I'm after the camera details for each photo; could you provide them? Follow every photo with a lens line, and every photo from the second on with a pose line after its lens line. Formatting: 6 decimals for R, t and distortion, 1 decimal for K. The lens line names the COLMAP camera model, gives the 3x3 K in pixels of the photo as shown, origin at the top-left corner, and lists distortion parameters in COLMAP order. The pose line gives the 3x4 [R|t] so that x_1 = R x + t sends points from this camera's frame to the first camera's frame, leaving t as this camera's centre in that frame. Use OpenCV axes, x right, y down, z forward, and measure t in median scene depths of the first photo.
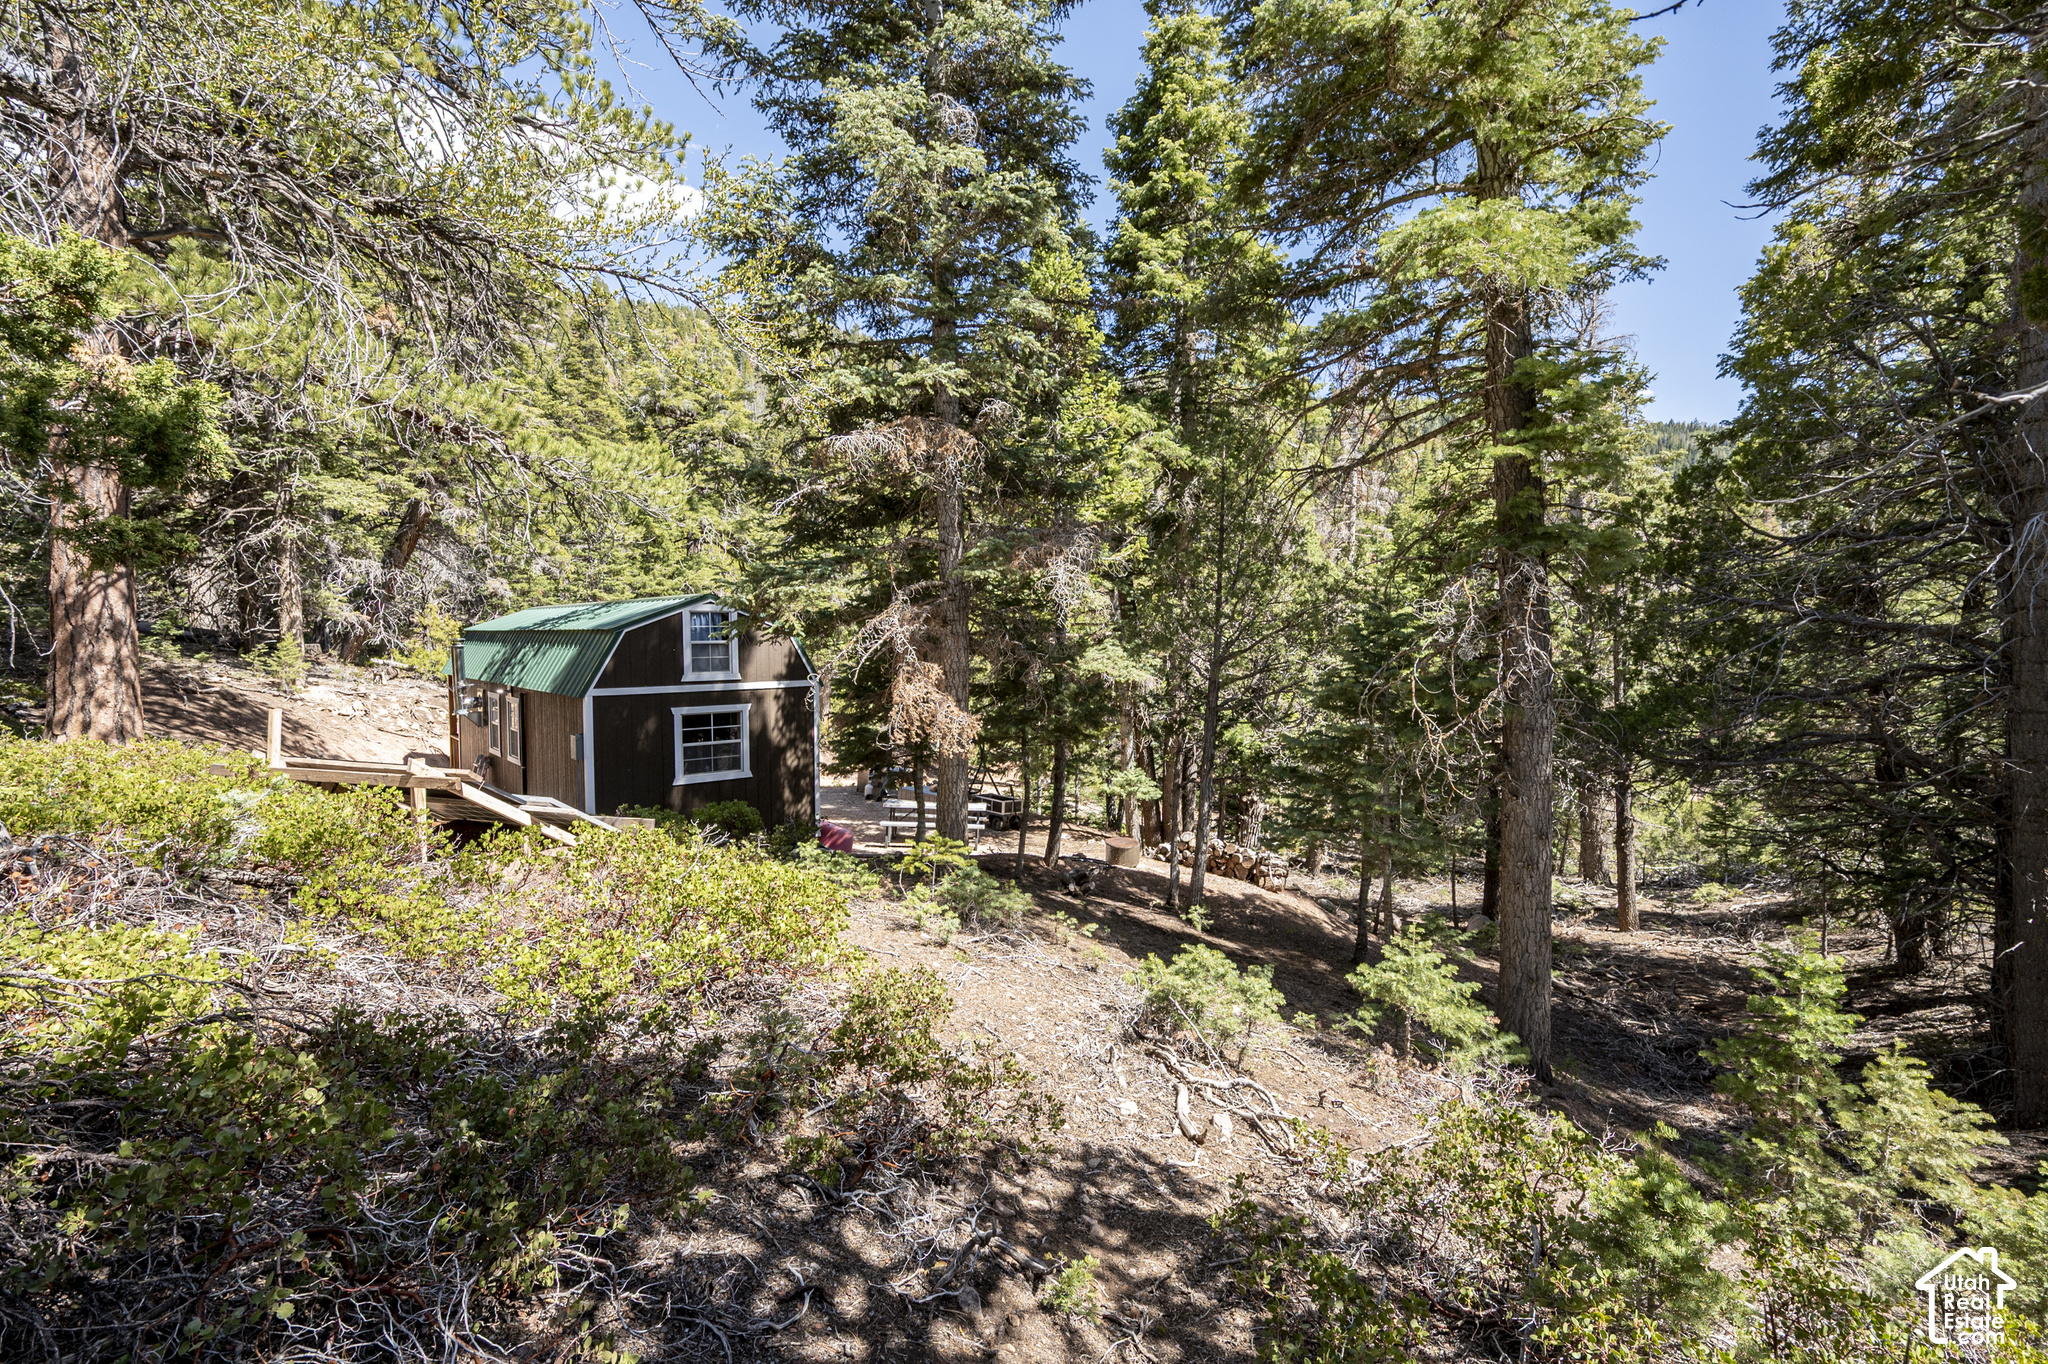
lens RADIAL K [[942.0, 0, 1024.0], [0, 942.0, 682.0], [0, 0, 1]] dist [-0.021063, -0.000204]
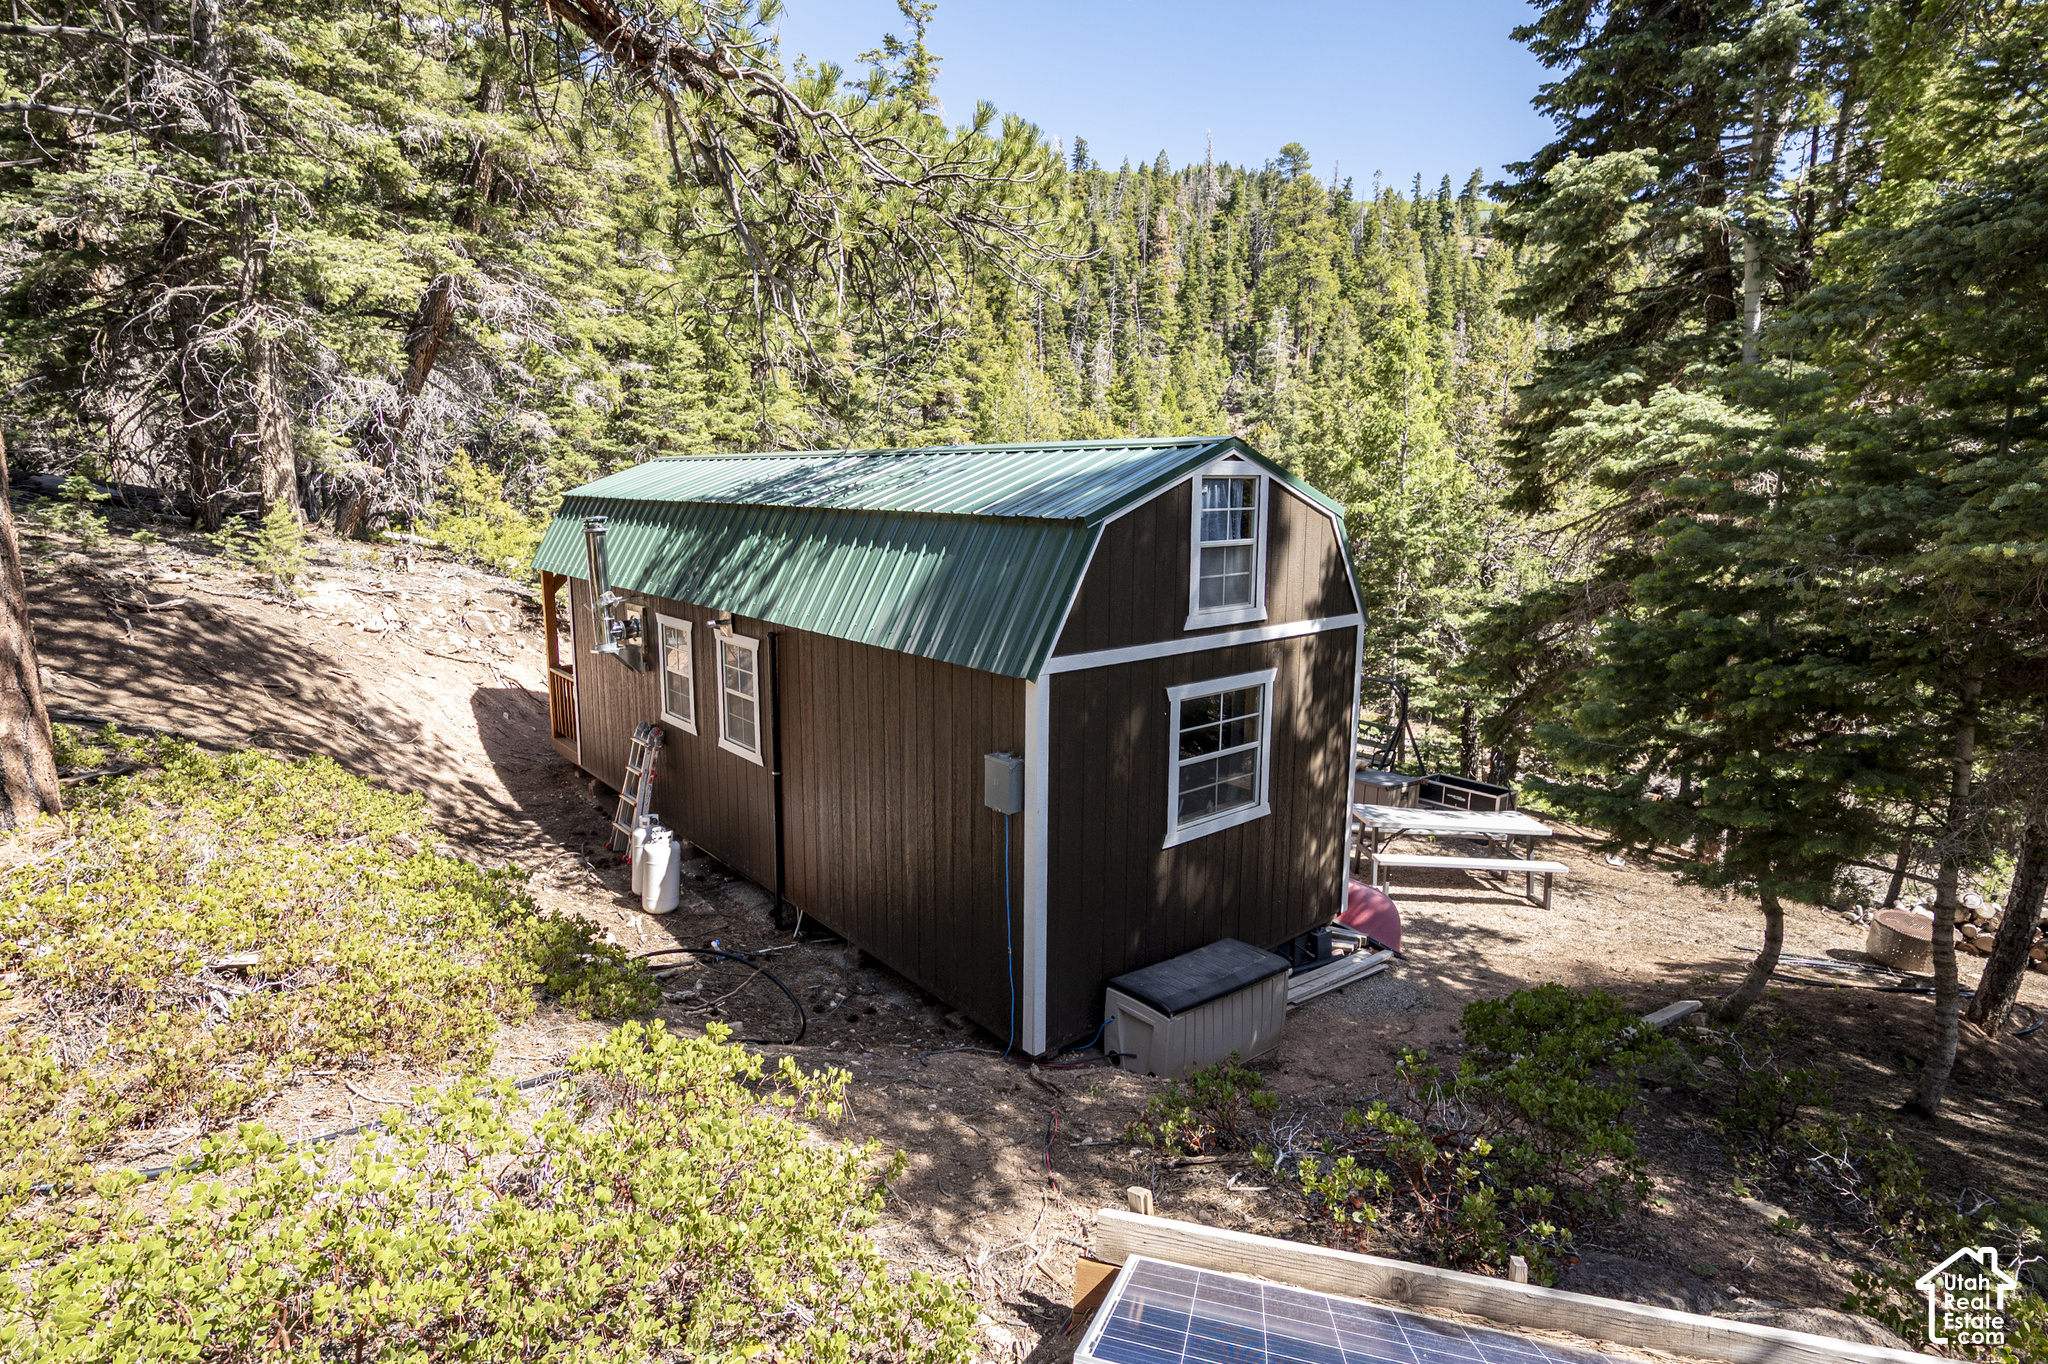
lens RADIAL K [[1100.7, 0, 1024.0], [0, 1100.7, 682.0], [0, 0, 1]] dist [-0.018334, 0.000004]
pose [[0.999171, 0.013342, -0.038464, -0.273372], [-0.008374, 0.991925, 0.126547, -0.027904], [0.039842, -0.126120, 0.991215, 0.294851]]
